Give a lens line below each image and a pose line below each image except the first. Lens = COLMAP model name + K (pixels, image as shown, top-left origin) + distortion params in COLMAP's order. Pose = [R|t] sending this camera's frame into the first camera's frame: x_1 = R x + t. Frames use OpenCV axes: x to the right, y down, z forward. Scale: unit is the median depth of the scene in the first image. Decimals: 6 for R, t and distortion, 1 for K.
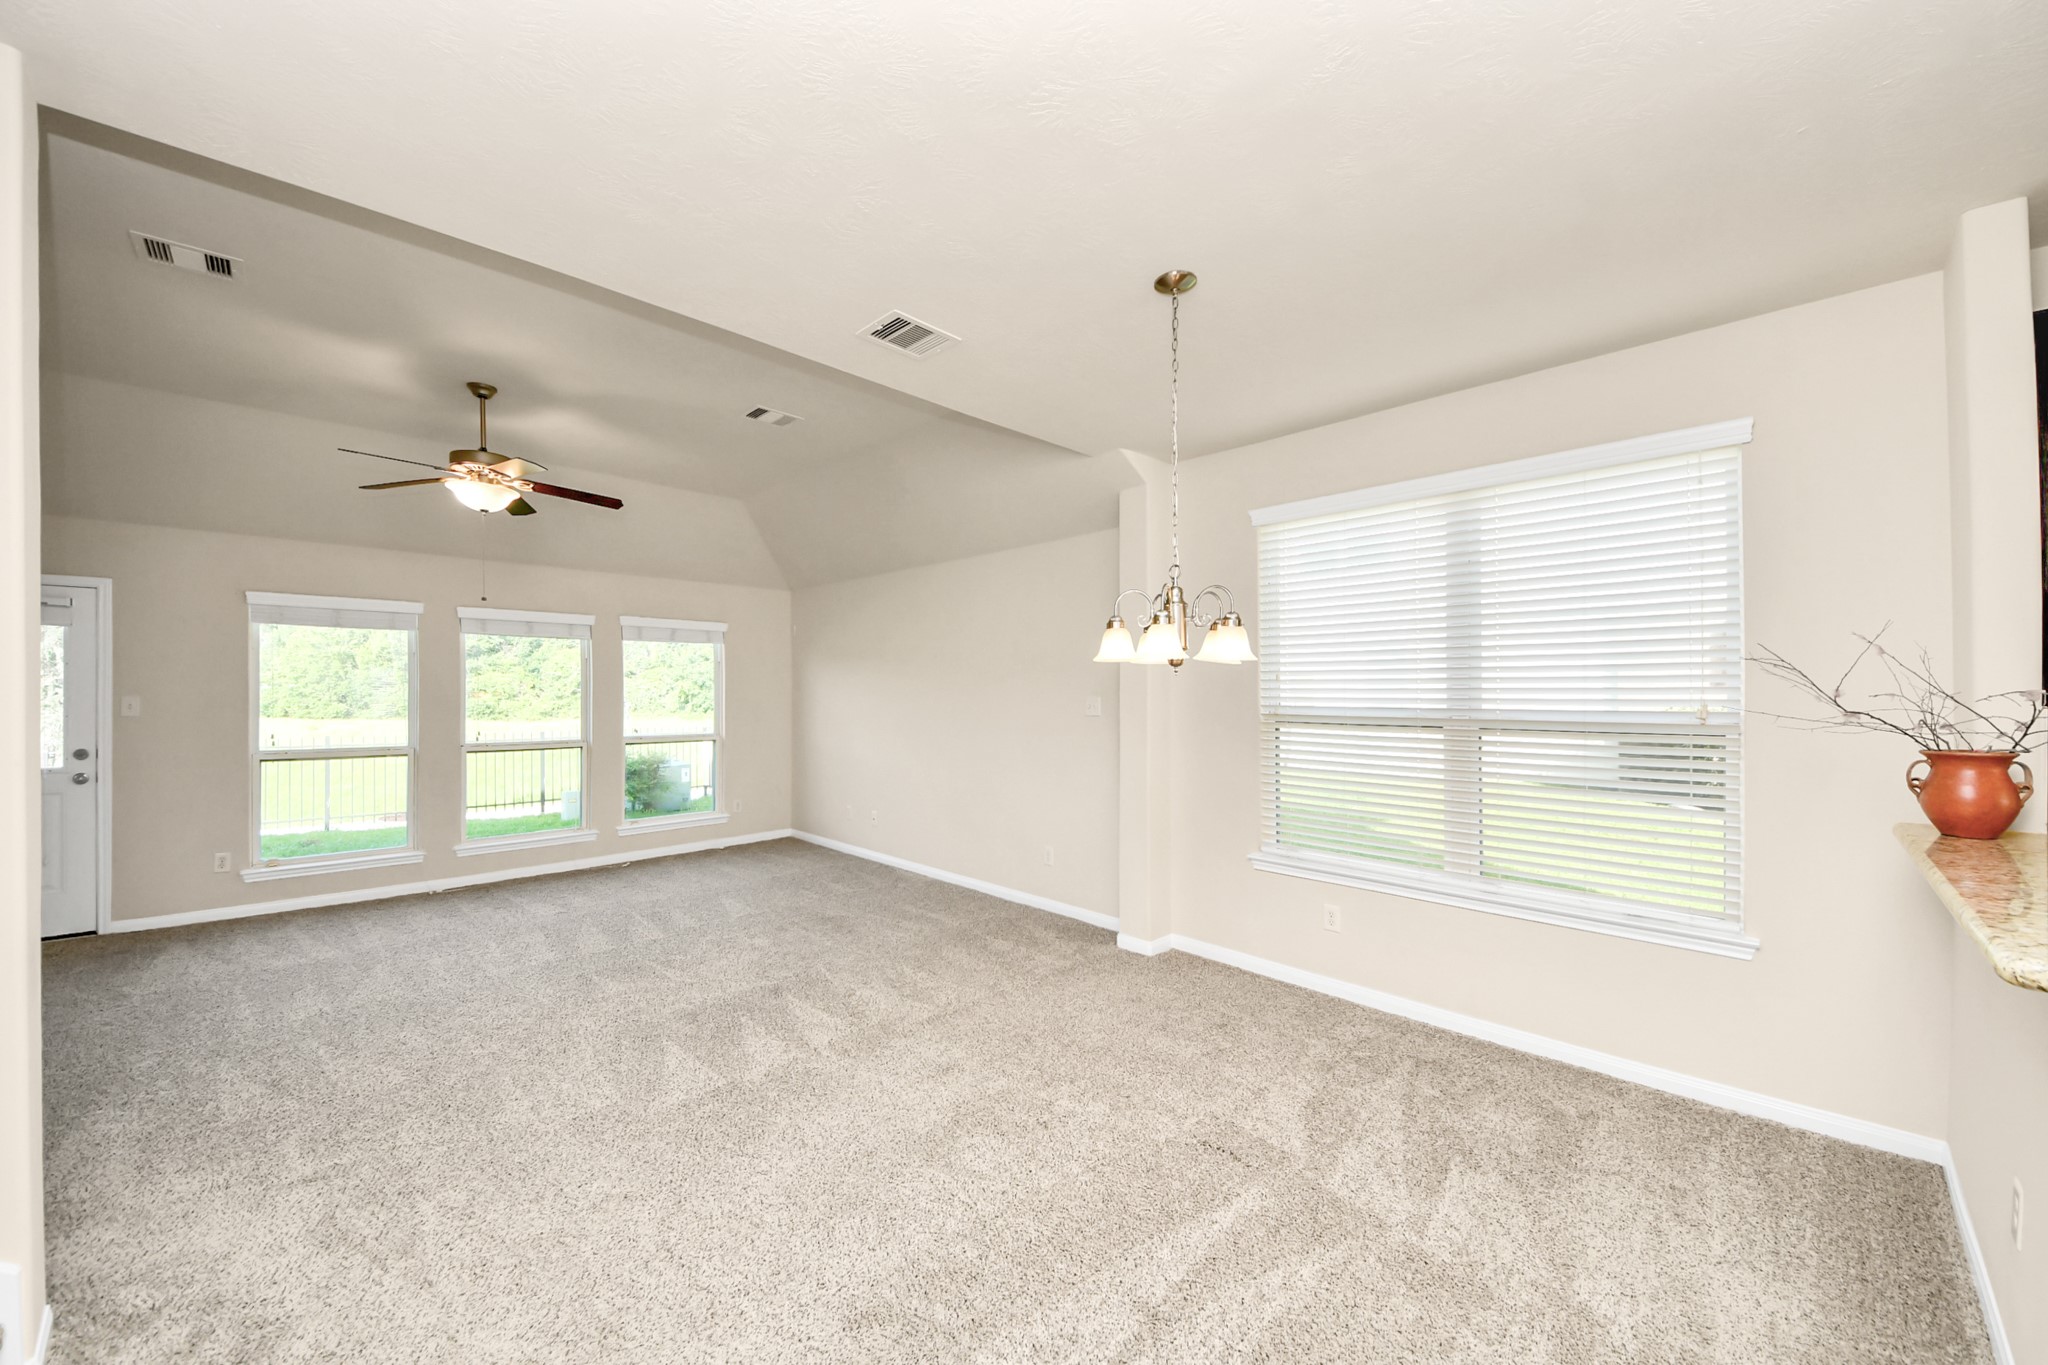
lens RADIAL K [[755.3, 0, 1019.9], [0, 755.3, 703.3], [0, 0, 1]] dist [-0.001614, -0.000282]
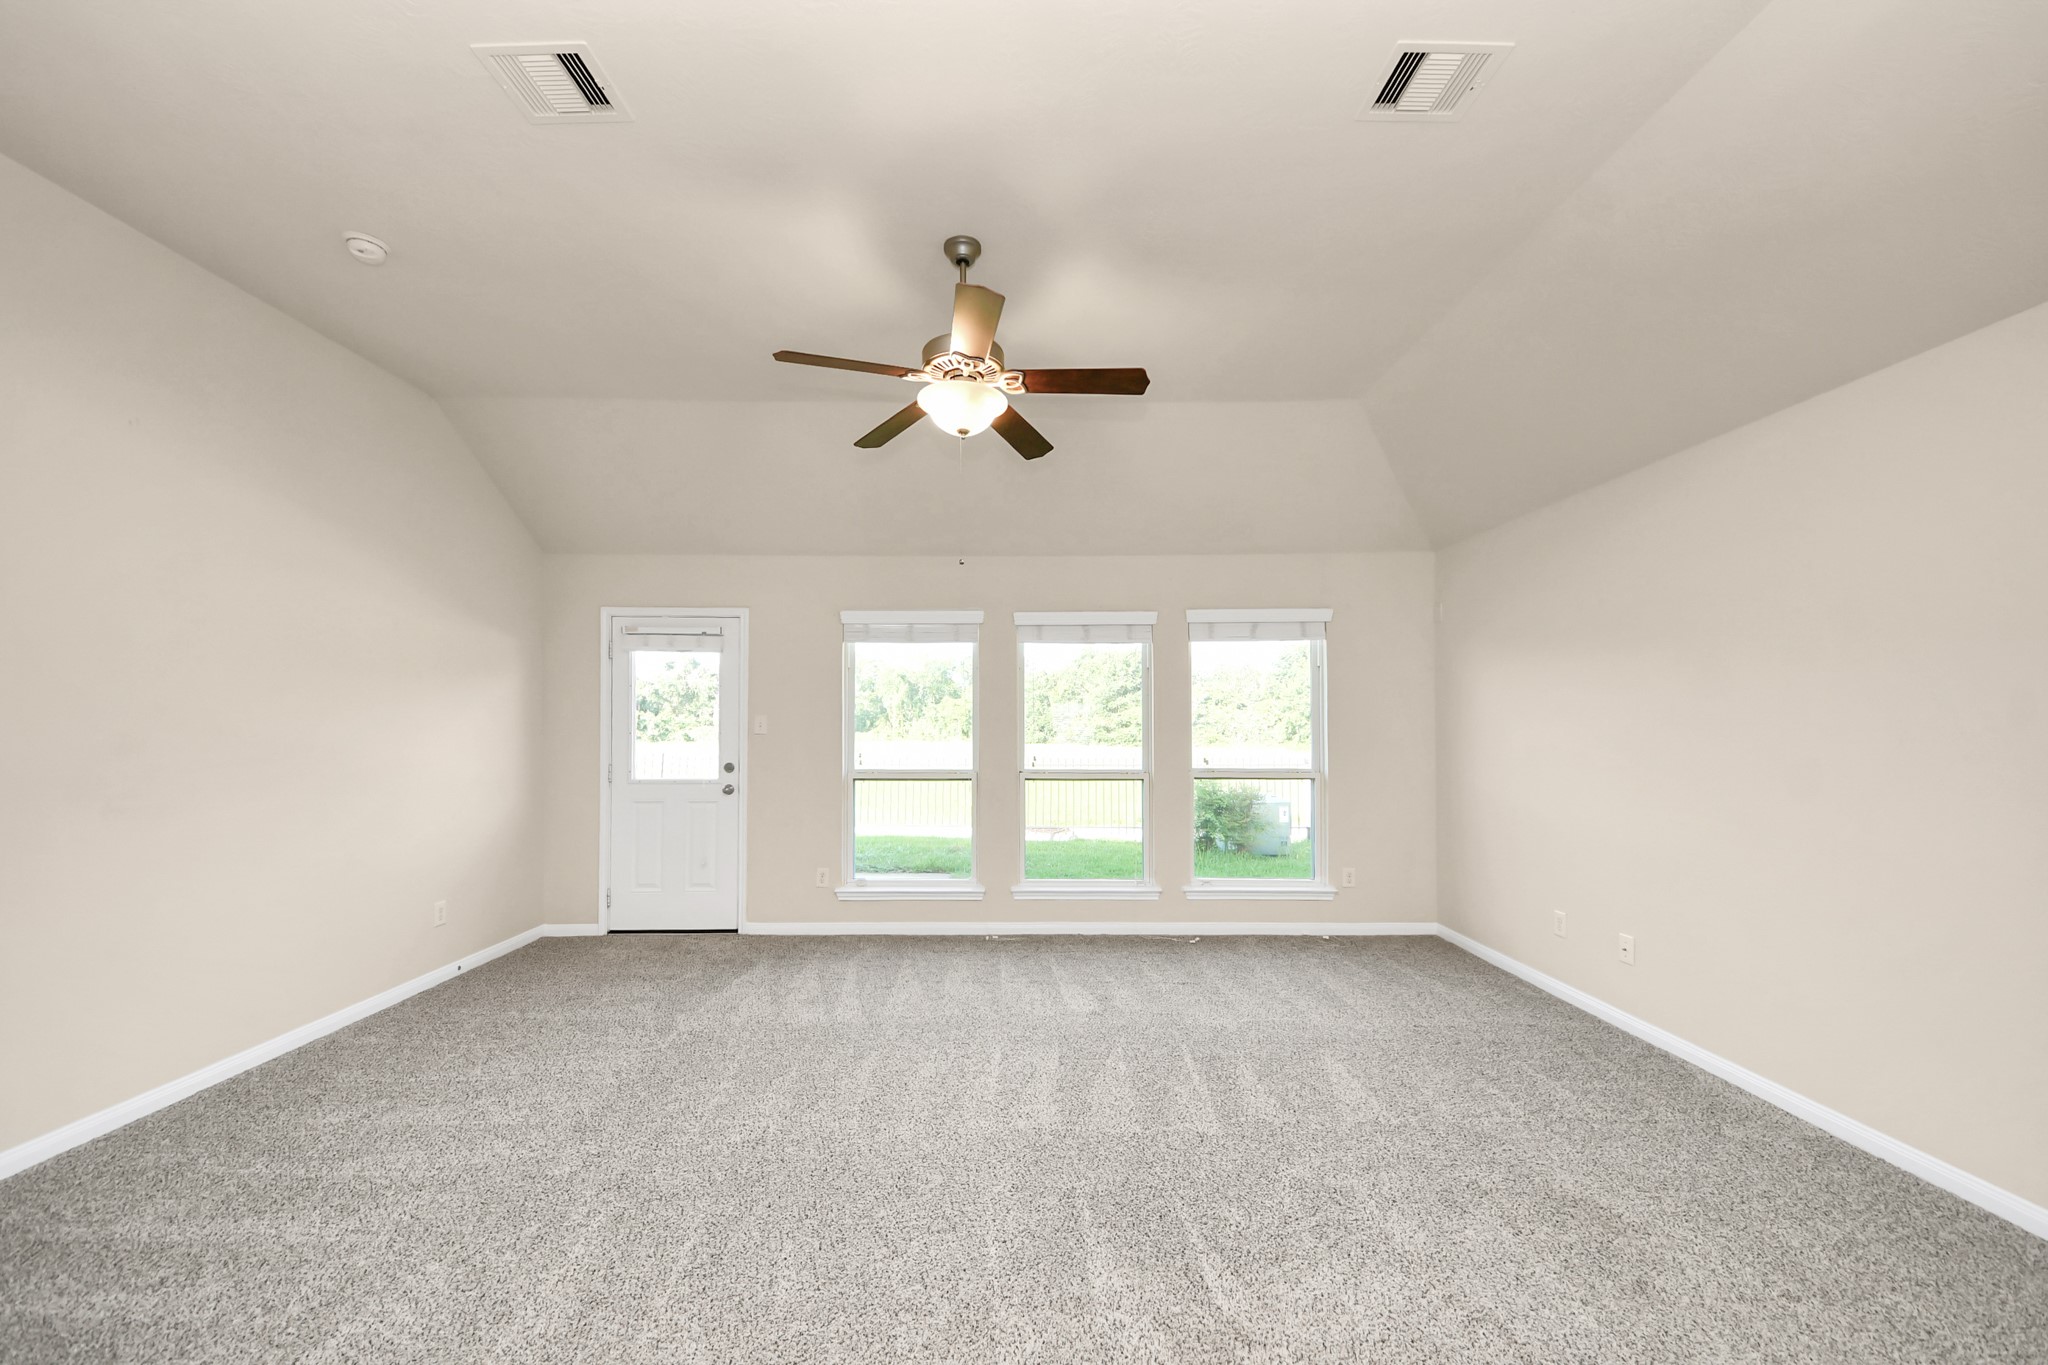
lens RADIAL K [[699.2, 0, 1021.3], [0, 699.2, 712.7], [0, 0, 1]] dist [0.007057, -0.000091]
pose [[0.703376, -0.016209, -0.710634, -0.146237], [-0.006896, 0.999537, -0.029624, 0.010188], [0.710785, 0.025737, 0.702938, 0.384373]]
